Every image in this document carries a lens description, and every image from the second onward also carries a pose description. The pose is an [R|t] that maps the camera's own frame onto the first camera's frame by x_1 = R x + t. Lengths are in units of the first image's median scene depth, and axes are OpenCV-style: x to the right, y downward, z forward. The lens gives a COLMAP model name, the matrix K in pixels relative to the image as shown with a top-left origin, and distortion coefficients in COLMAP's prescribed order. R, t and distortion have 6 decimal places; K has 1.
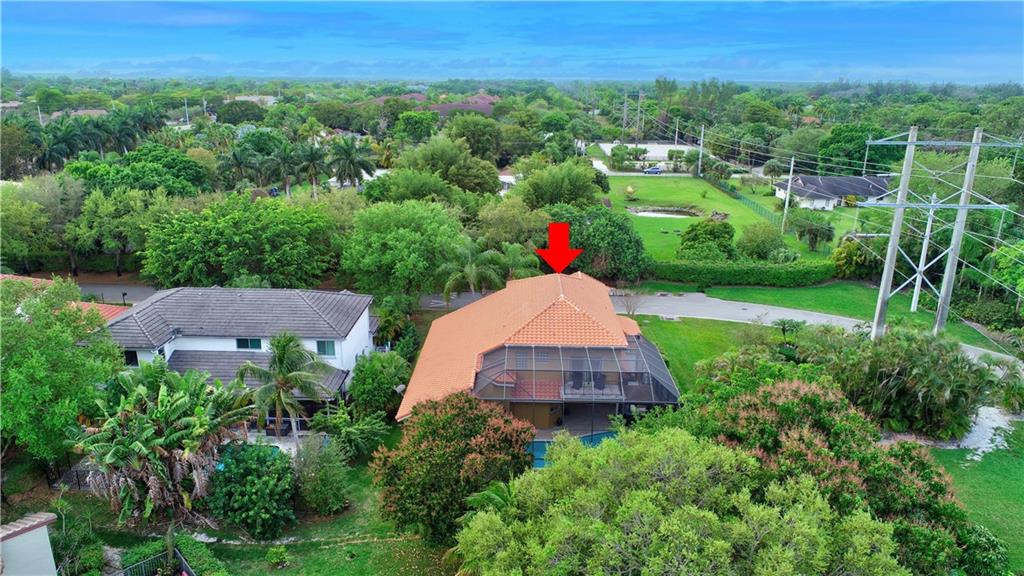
lens RADIAL K [[700.7, 0, 512.0], [0, 700.7, 288.0], [0, 0, 1]] dist [-0.000275, 0.001218]
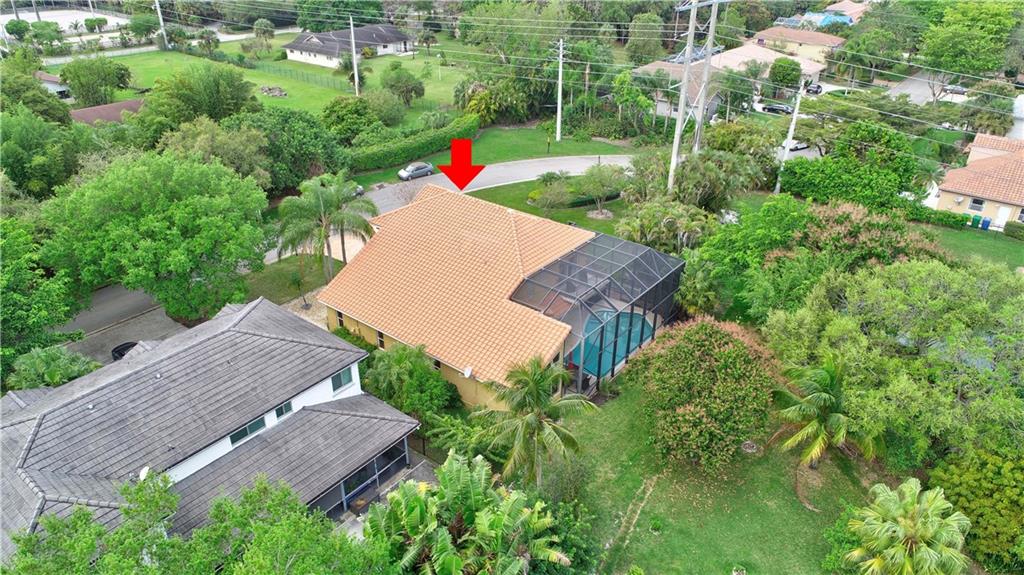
lens RADIAL K [[700.7, 0, 512.0], [0, 700.7, 287.5], [0, 0, 1]] dist [-0.000275, 0.001218]
pose [[0.605163, -0.384817, 0.696917, -0.552991], [0.232687, 0.922684, 0.307426, -0.162887], [-0.761337, -0.023880, 0.647916, 0.345822]]
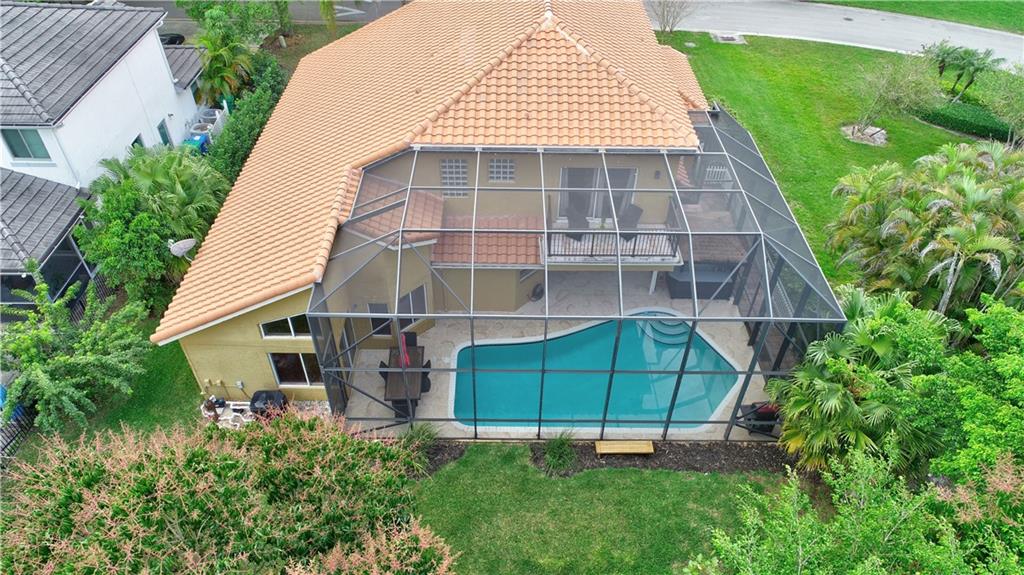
lens RADIAL K [[700.7, 0, 512.0], [0, 700.7, 287.5], [0, 0, 1]] dist [-0.000275, 0.001218]
pose [[0.999734, -0.012906, 0.019115, 0.034534], [0.003846, 0.910457, 0.413587, -0.013918], [-0.022741, -0.413403, 0.910264, 0.478400]]
